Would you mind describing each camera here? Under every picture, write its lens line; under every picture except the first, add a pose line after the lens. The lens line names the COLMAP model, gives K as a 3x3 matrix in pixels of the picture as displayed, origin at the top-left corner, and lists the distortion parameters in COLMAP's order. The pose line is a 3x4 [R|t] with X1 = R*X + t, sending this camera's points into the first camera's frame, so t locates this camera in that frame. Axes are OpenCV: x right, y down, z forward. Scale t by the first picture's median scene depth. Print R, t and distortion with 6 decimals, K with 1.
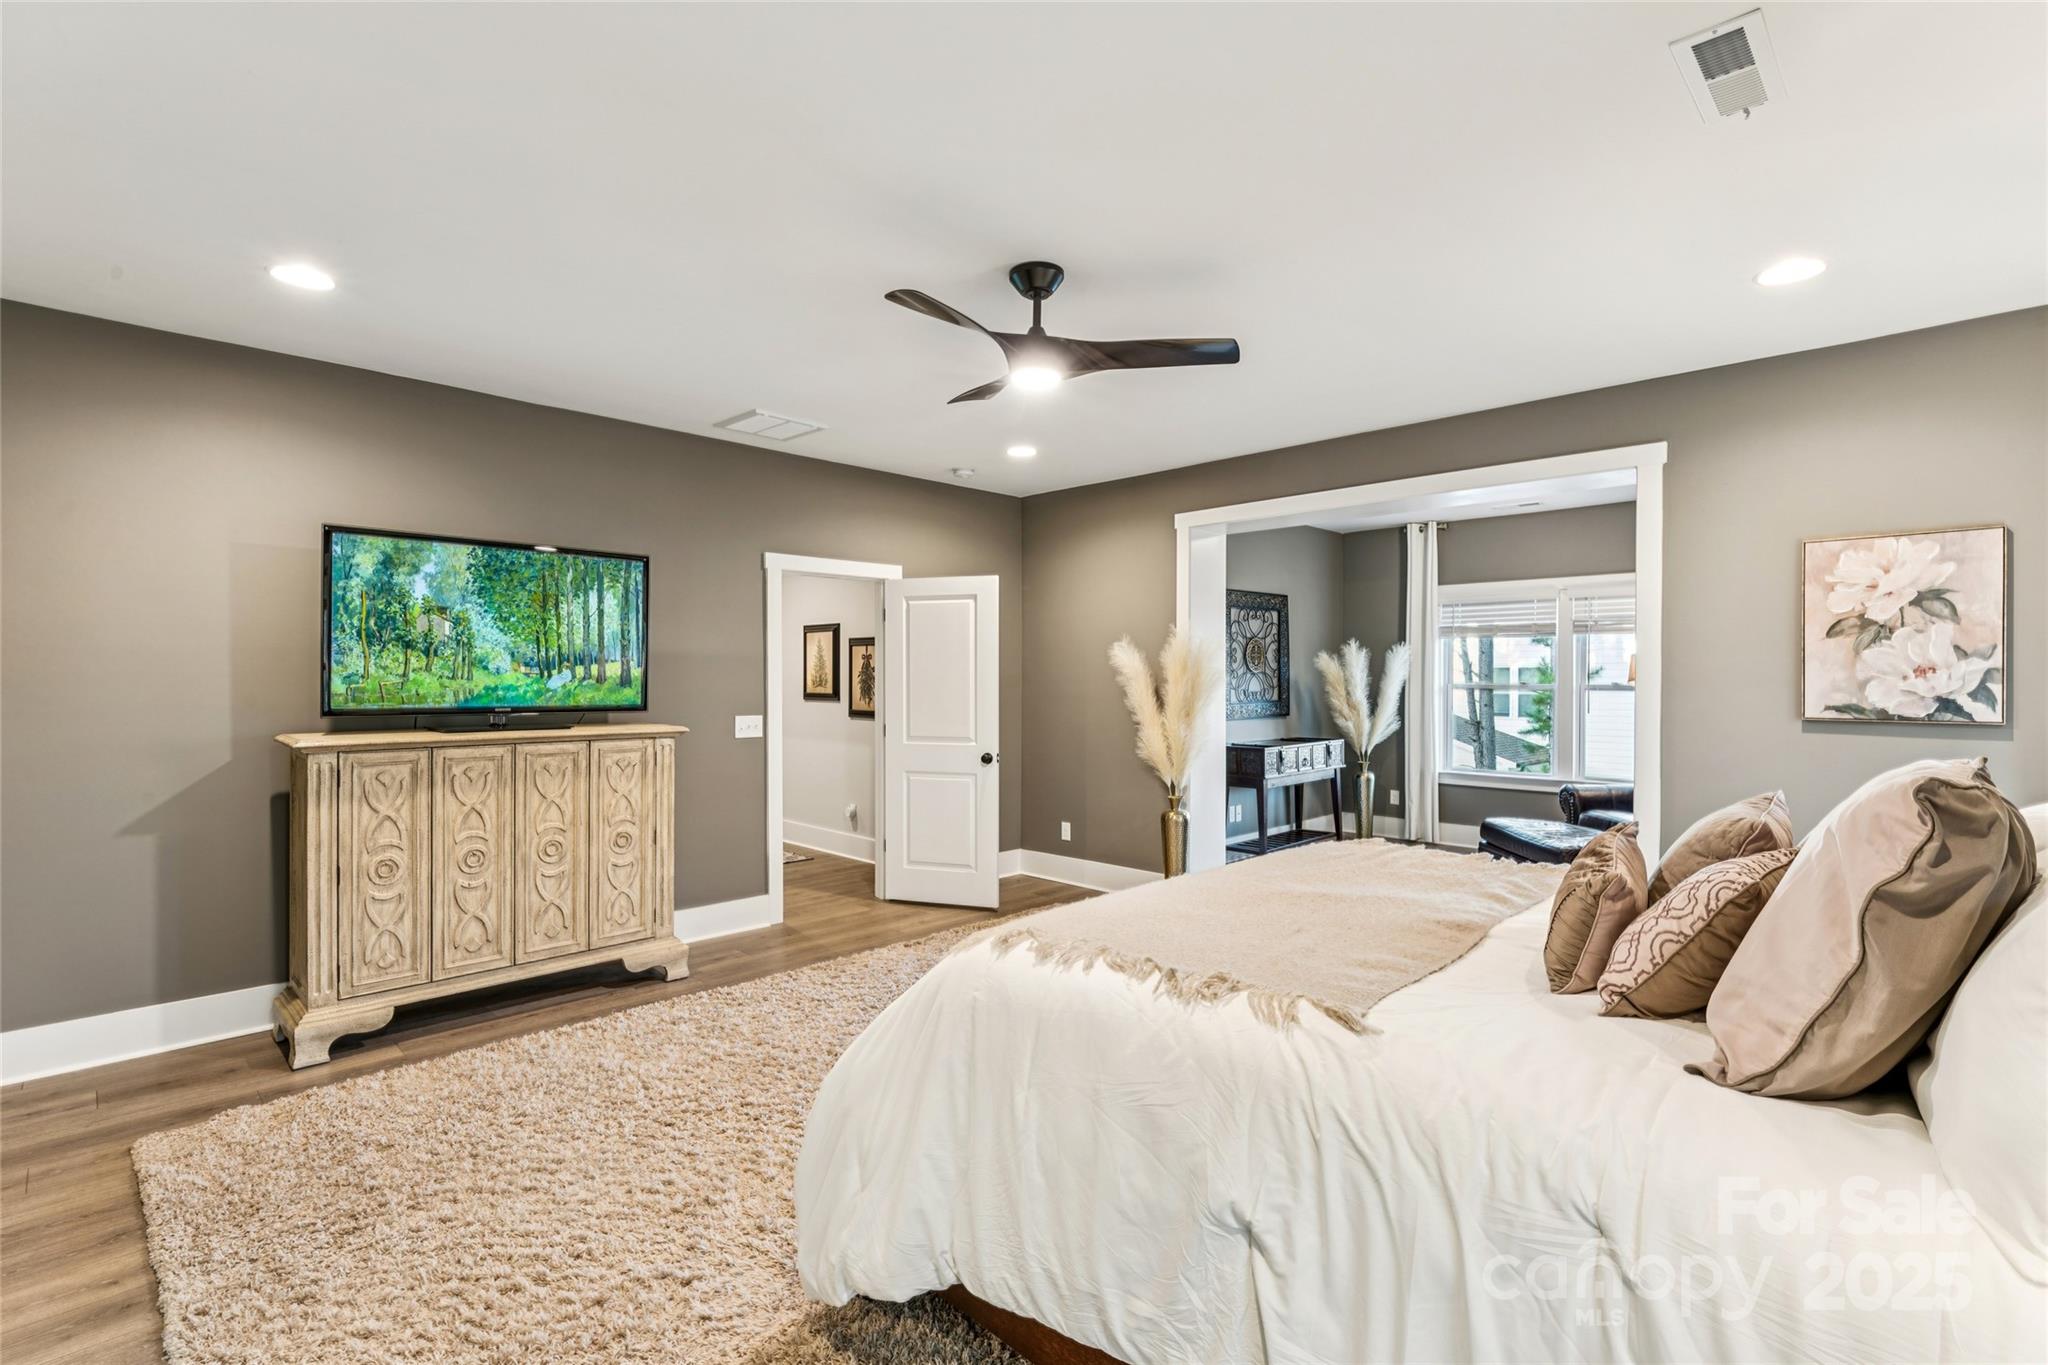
lens RADIAL K [[934.3, 0, 1025.3], [0, 934.3, 680.9], [0, 0, 1]] dist [0.004570, -0.000237]
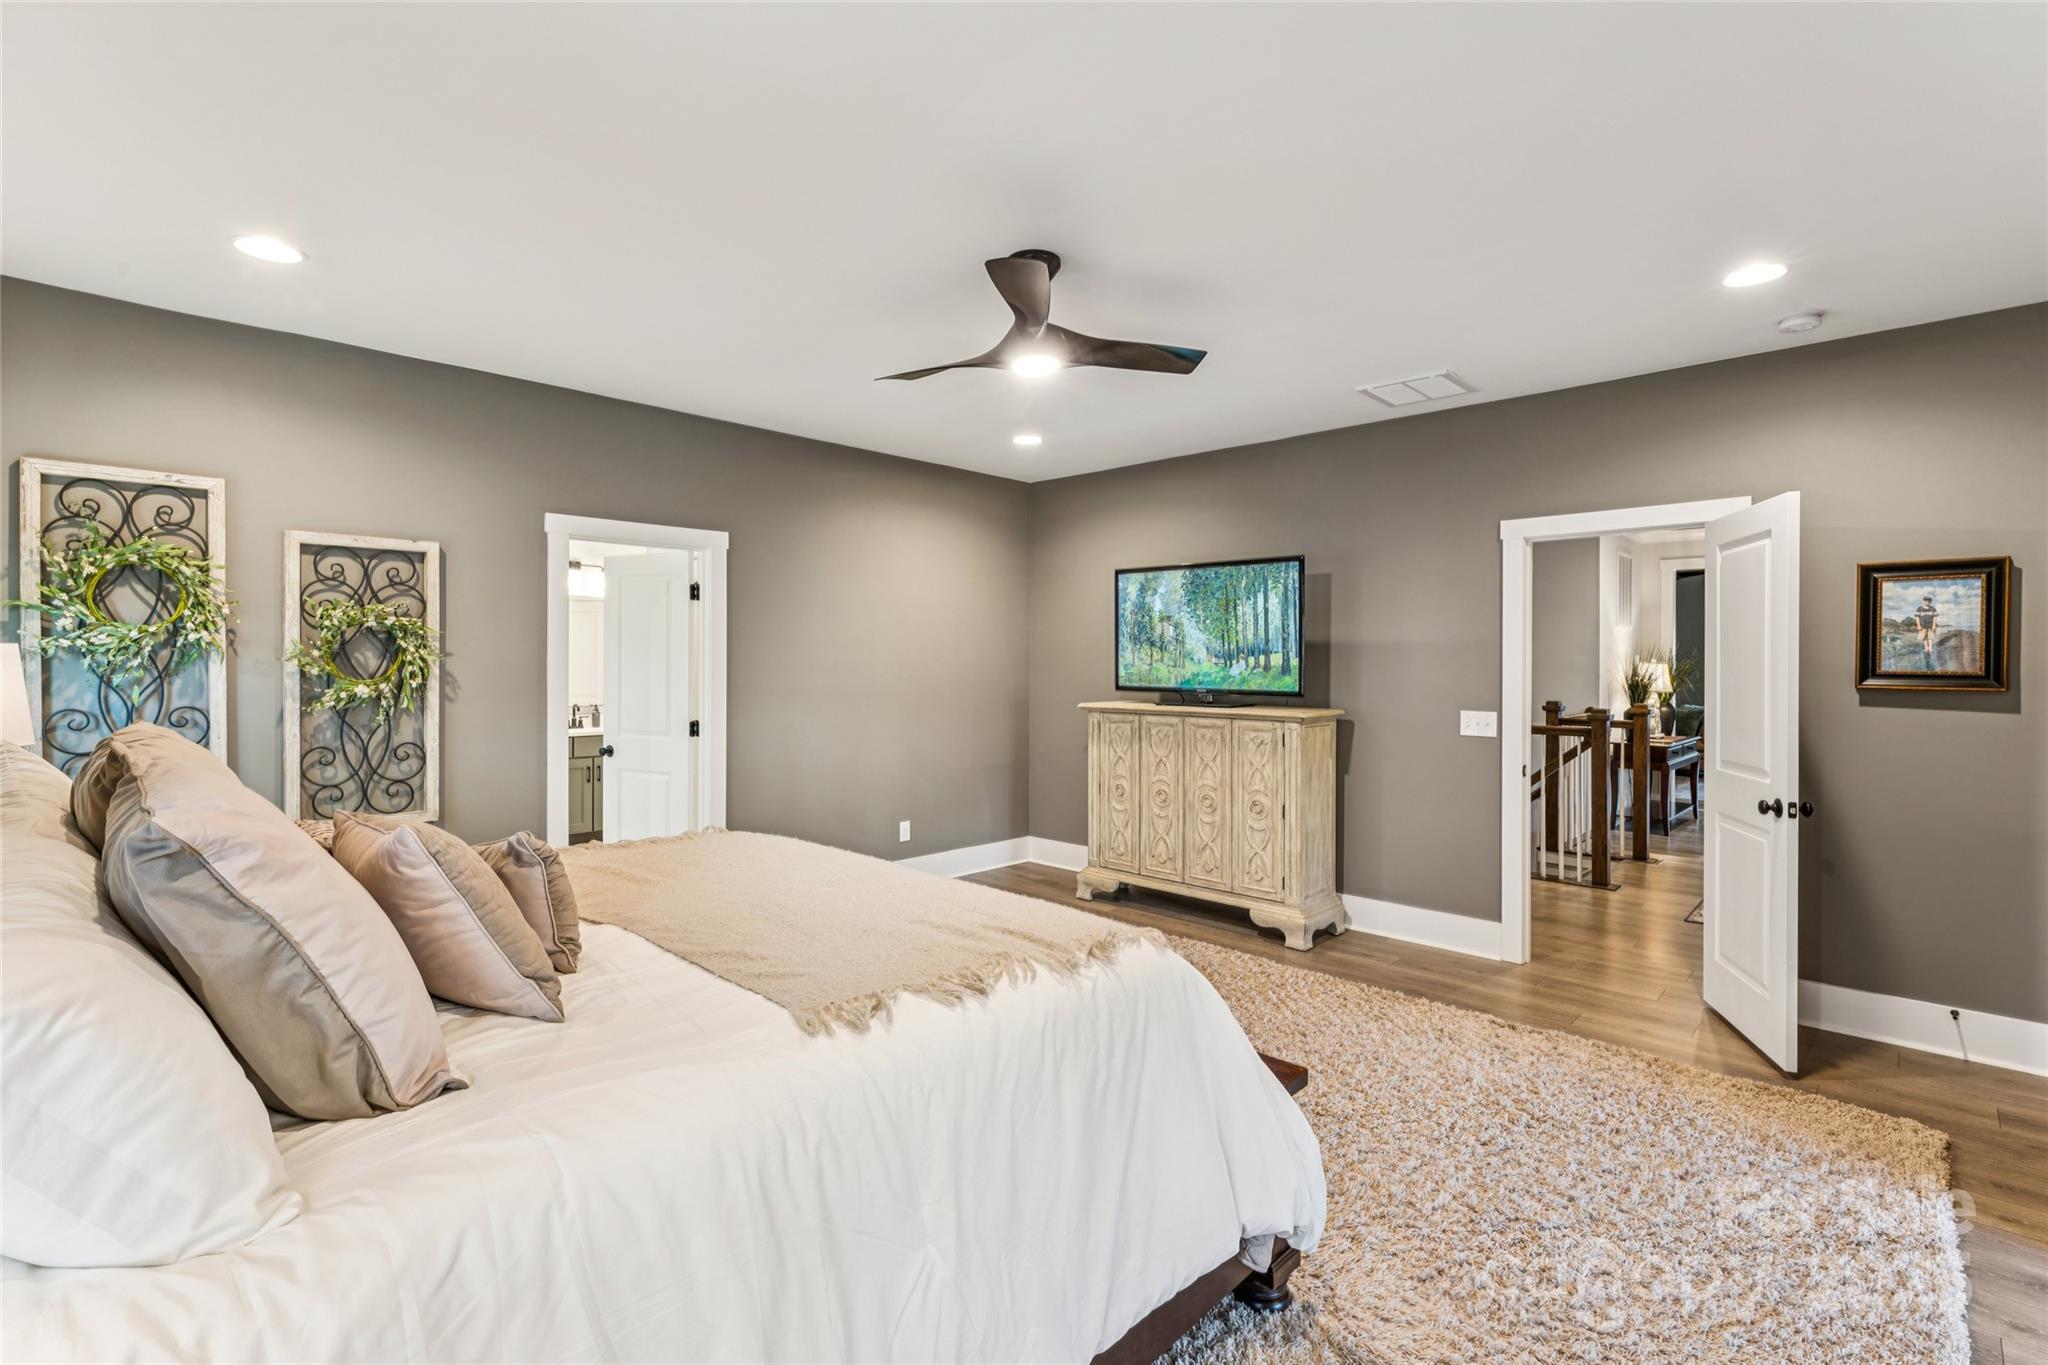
lens RADIAL K [[934.3, 0, 1027.9], [0, 934.3, 669.8], [0, 0, 1]] dist [0.004570, -0.000237]
pose [[0.017343, 0.007248, -0.999823, 0.739230], [-0.006608, 0.999953, 0.007134, -0.006279], [0.999828, 0.006483, 0.017390, 0.720775]]
